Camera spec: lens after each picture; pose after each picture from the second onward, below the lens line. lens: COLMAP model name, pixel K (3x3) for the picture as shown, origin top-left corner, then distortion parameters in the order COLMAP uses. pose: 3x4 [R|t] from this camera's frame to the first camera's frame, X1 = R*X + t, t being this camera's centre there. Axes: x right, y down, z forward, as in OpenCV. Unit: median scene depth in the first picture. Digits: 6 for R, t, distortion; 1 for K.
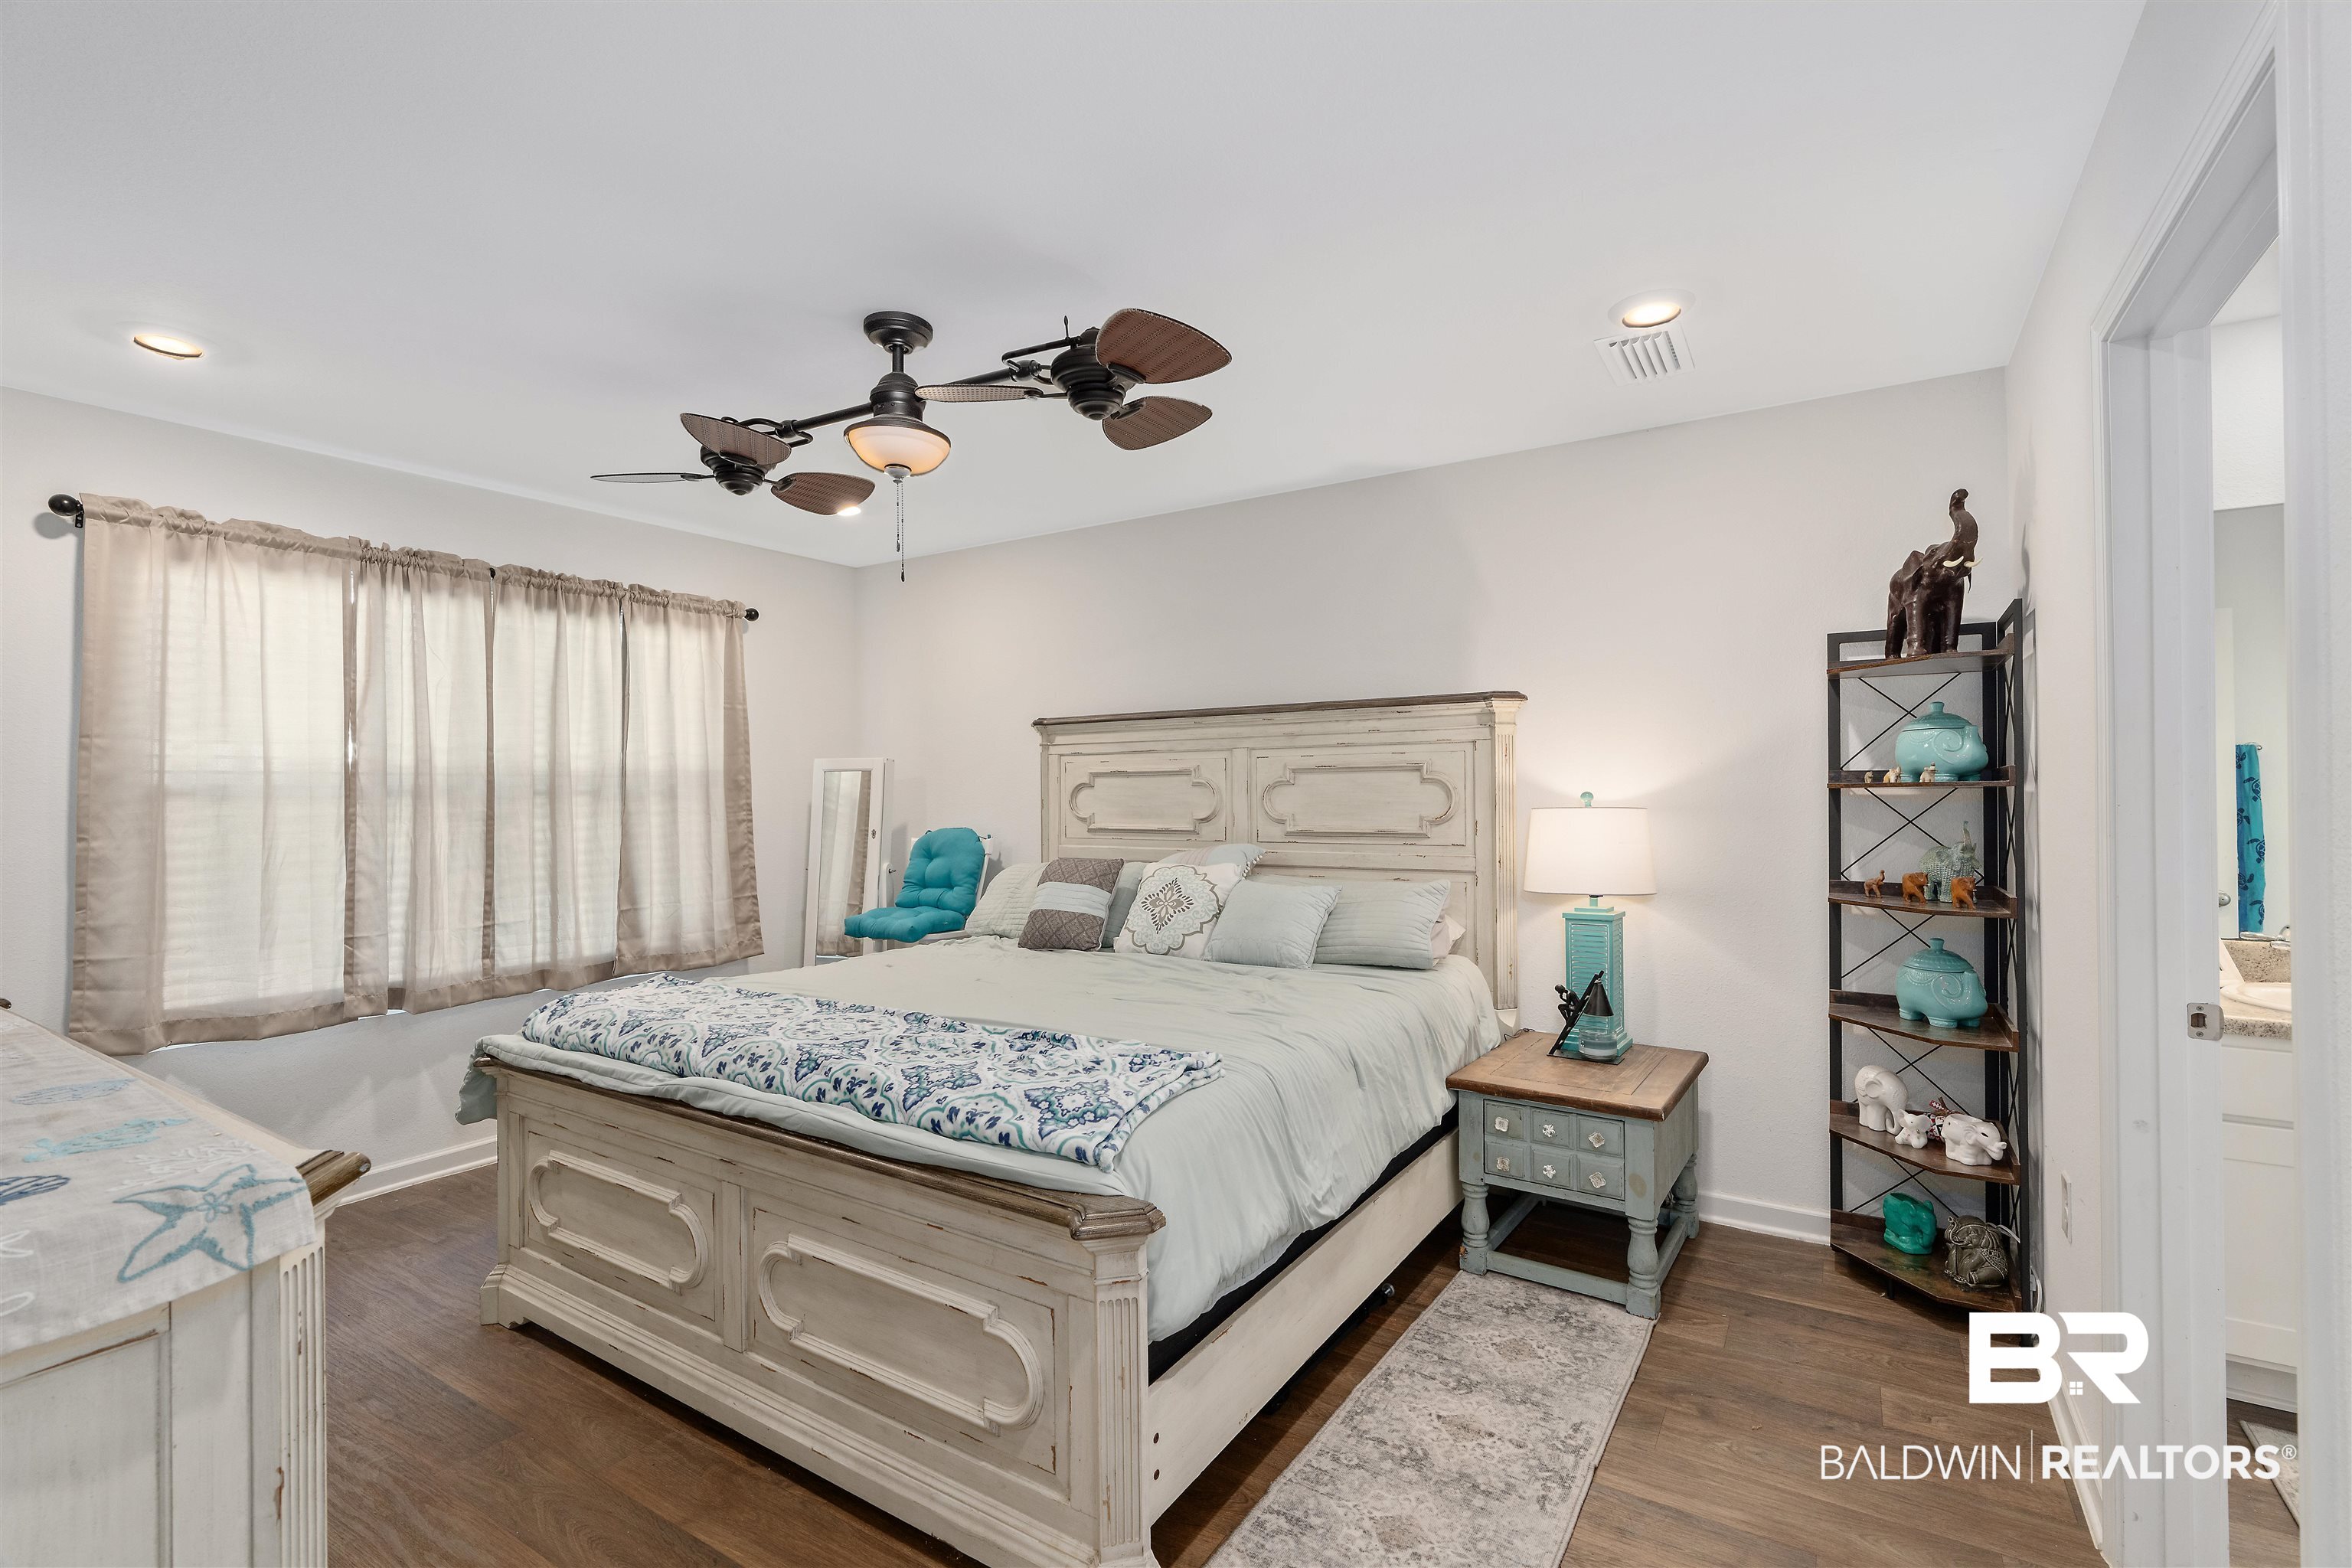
lens RADIAL K [[1041.0, 0, 1176.0], [0, 1041.0, 784.0], [0, 0, 1]] dist [0.000026, 0.000018]
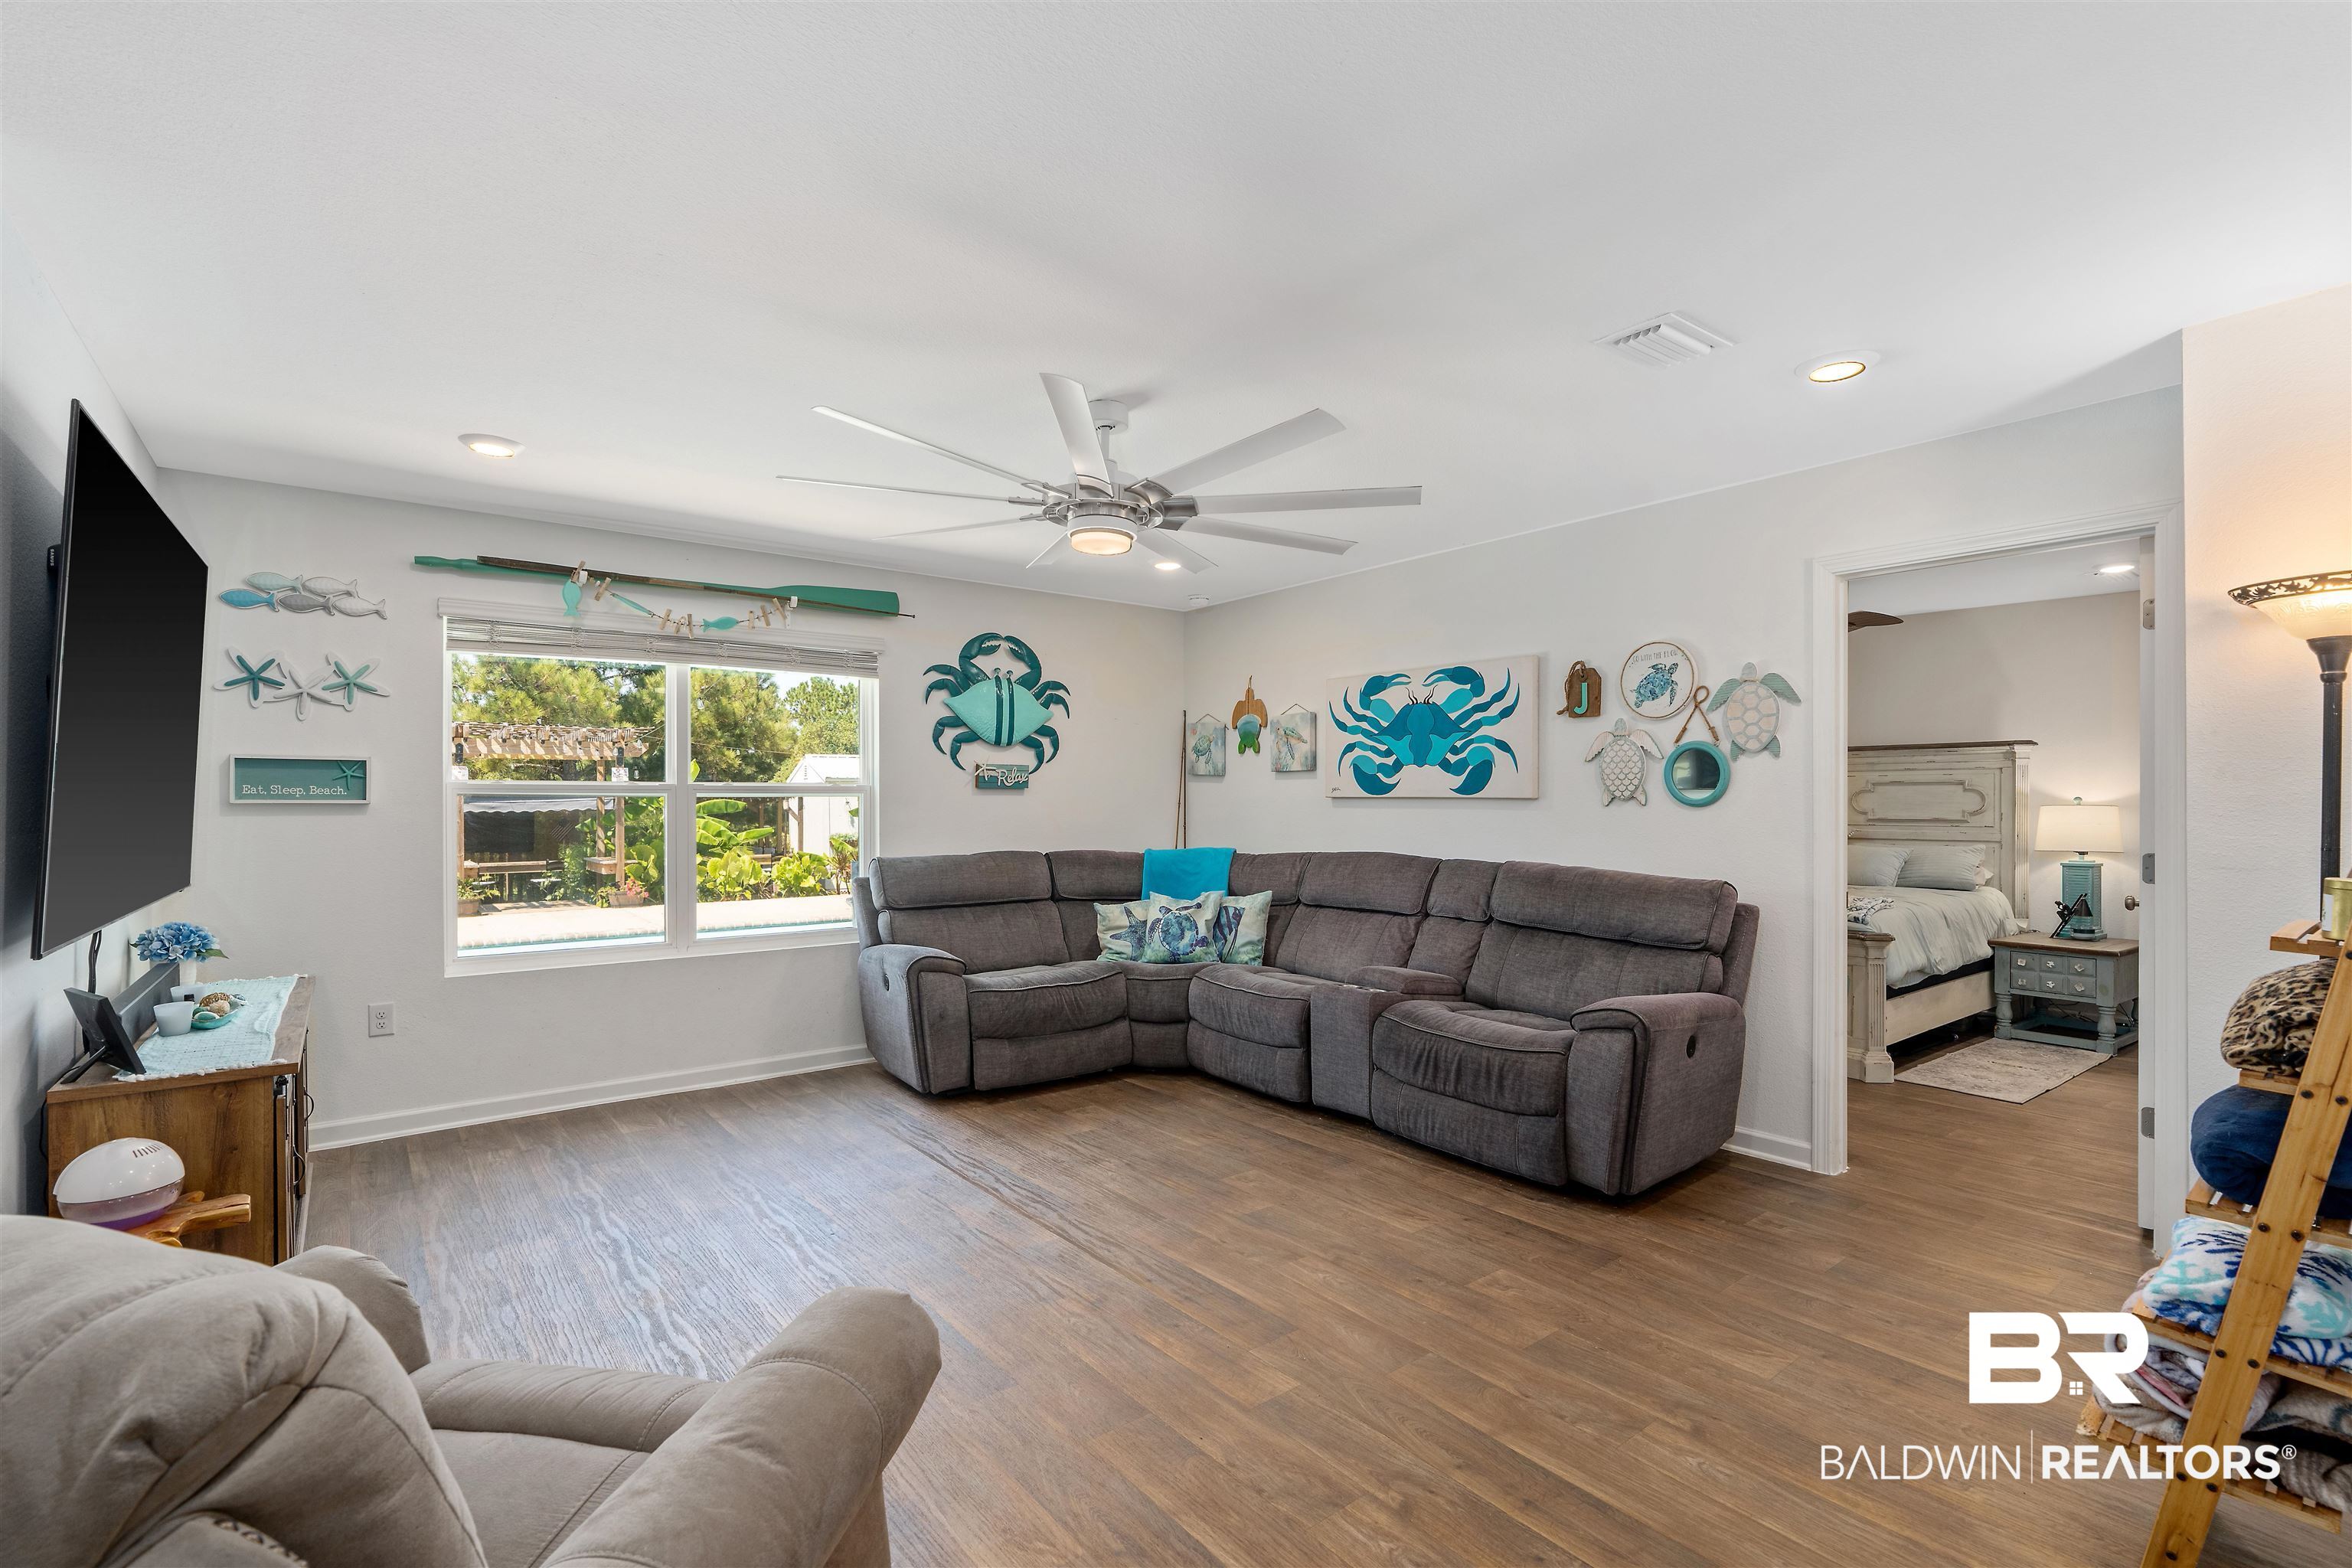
lens RADIAL K [[1071.3, 0, 1156.9], [0, 1071.3, 791.8], [0, 0, 1]] dist [-0.000753, 0.000052]
pose [[0.940000, 0.008867, -0.341059, -0.490188], [-0.007263, 0.999956, 0.005981, -0.001765], [0.341097, -0.003145, 0.940023, -1.335807]]
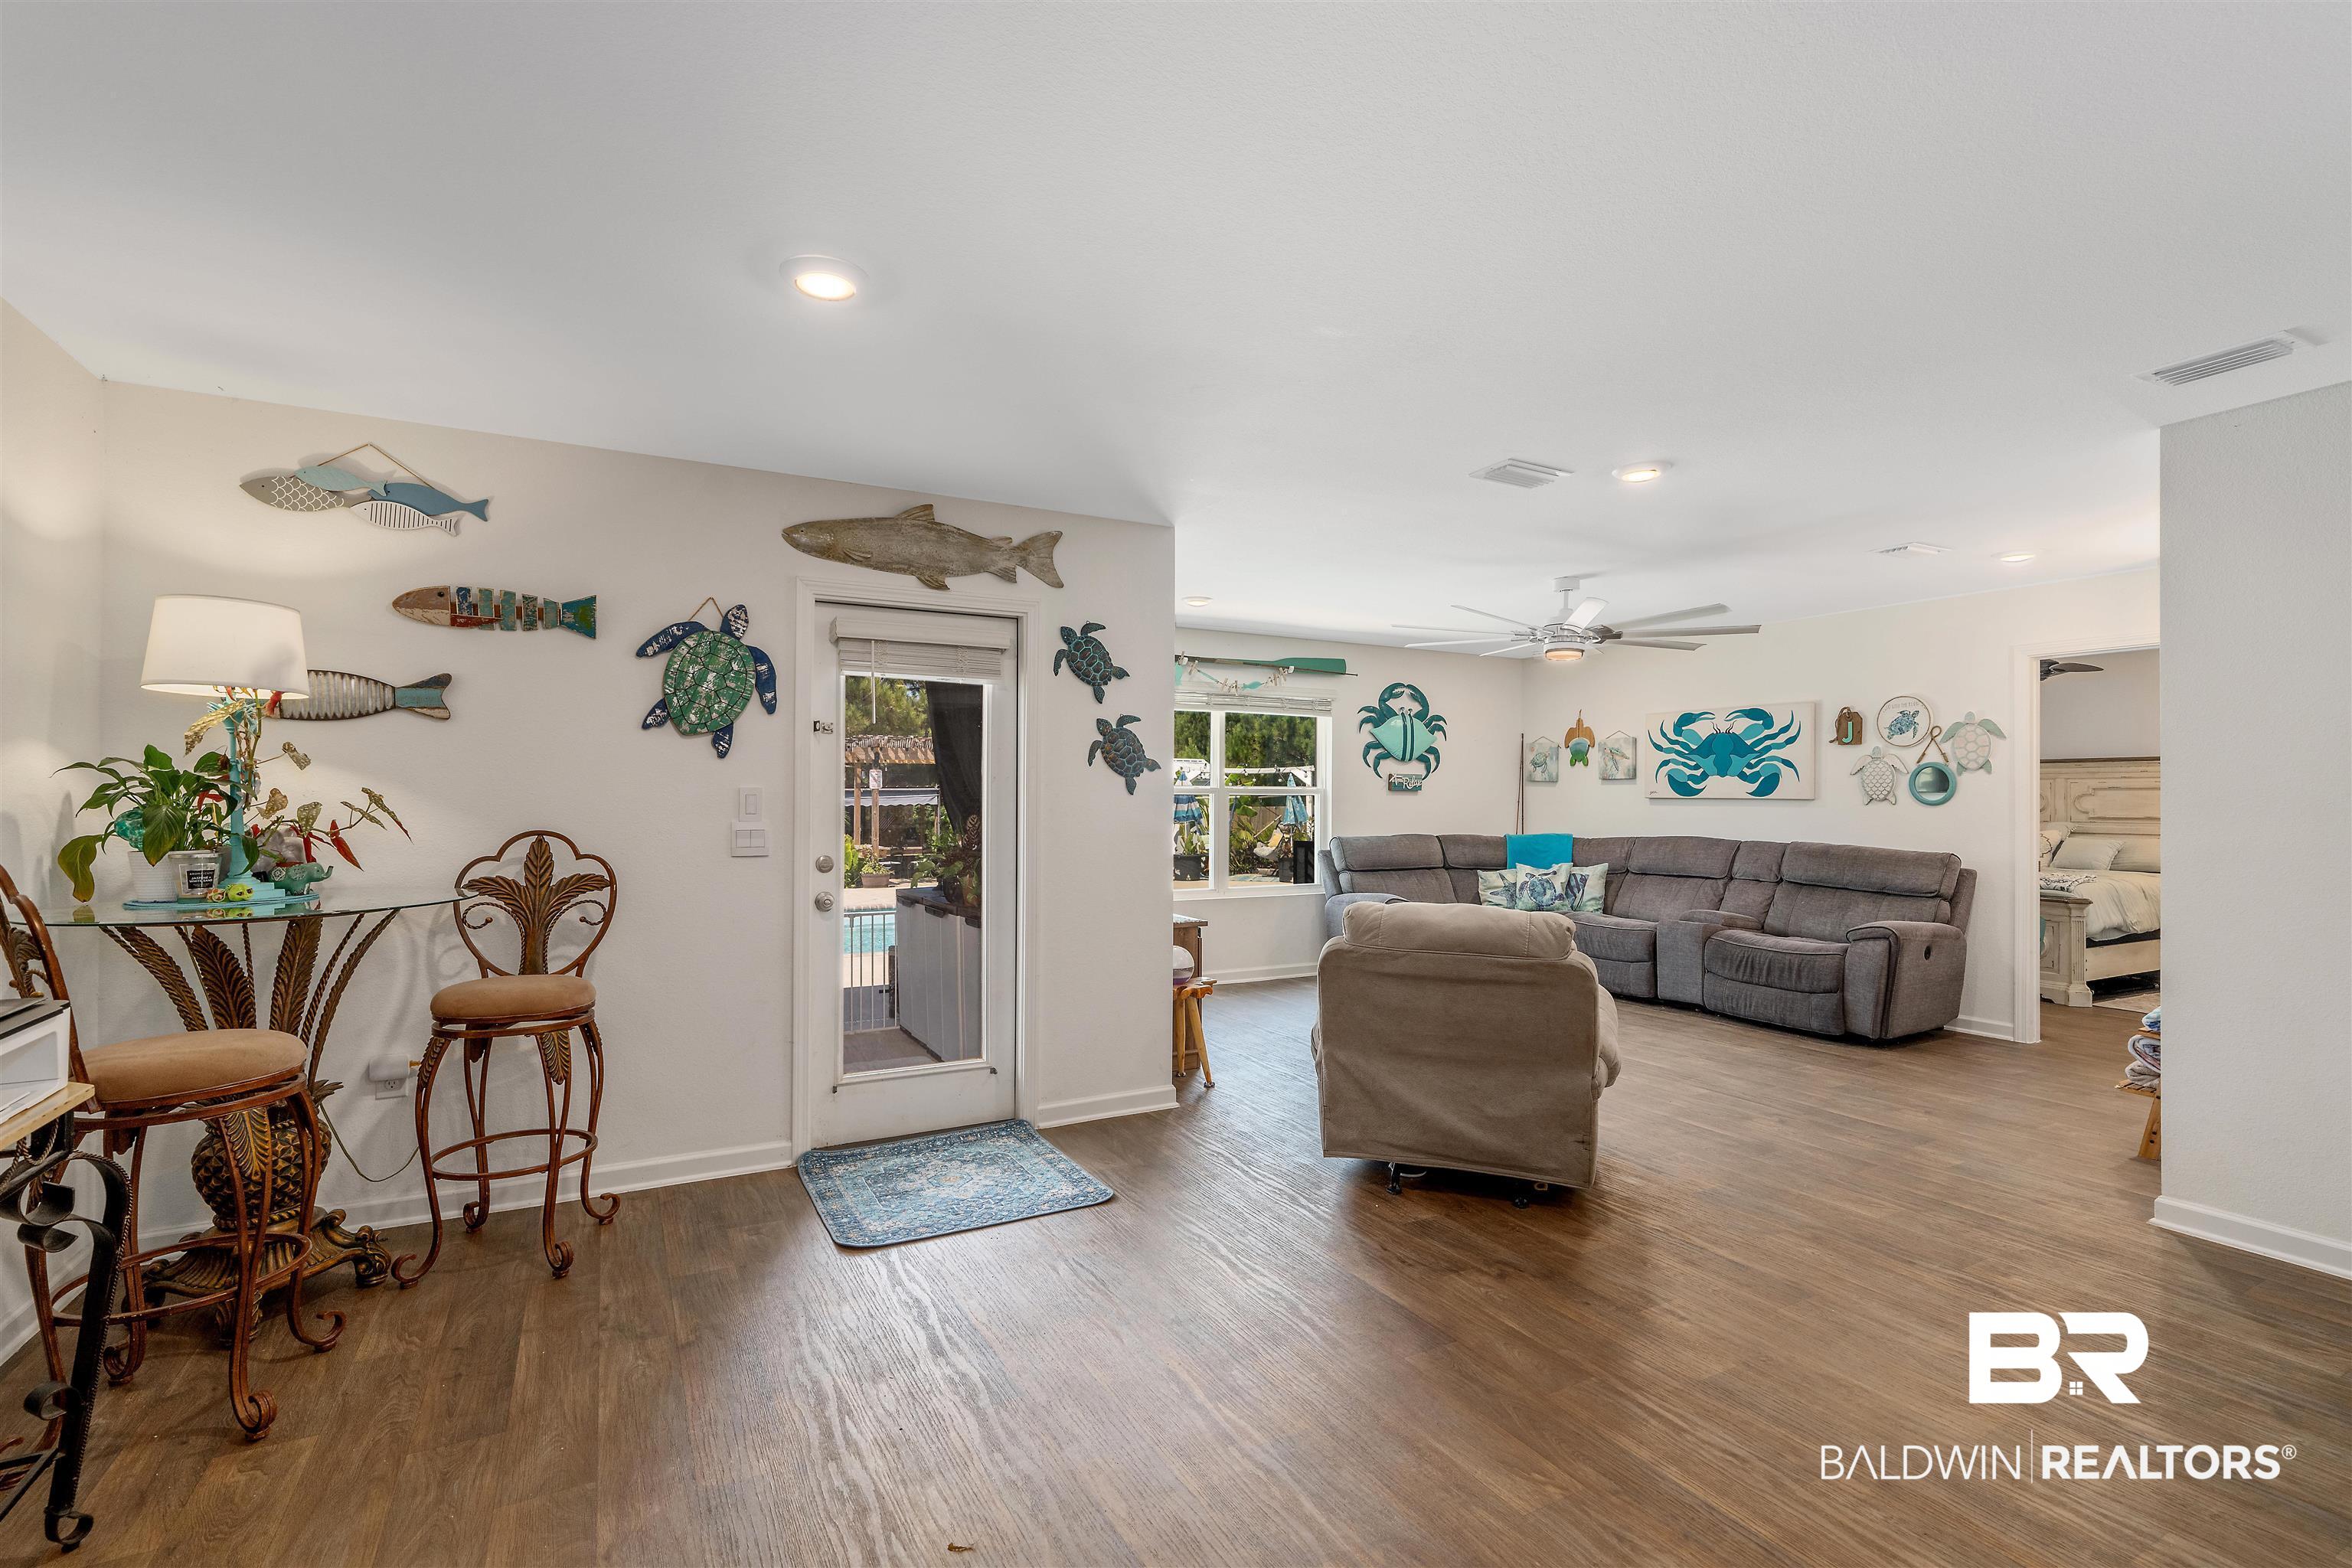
lens RADIAL K [[1073.5, 0, 1176.0], [0, 1073.5, 784.0], [0, 0, 1]] dist [0.002067, 0.000508]
pose [[0.876089, 0.009279, -0.482061, -0.581784], [-0.010030, 0.999949, 0.001020, -0.007989], [0.482046, 0.003942, 0.876137, -2.270021]]
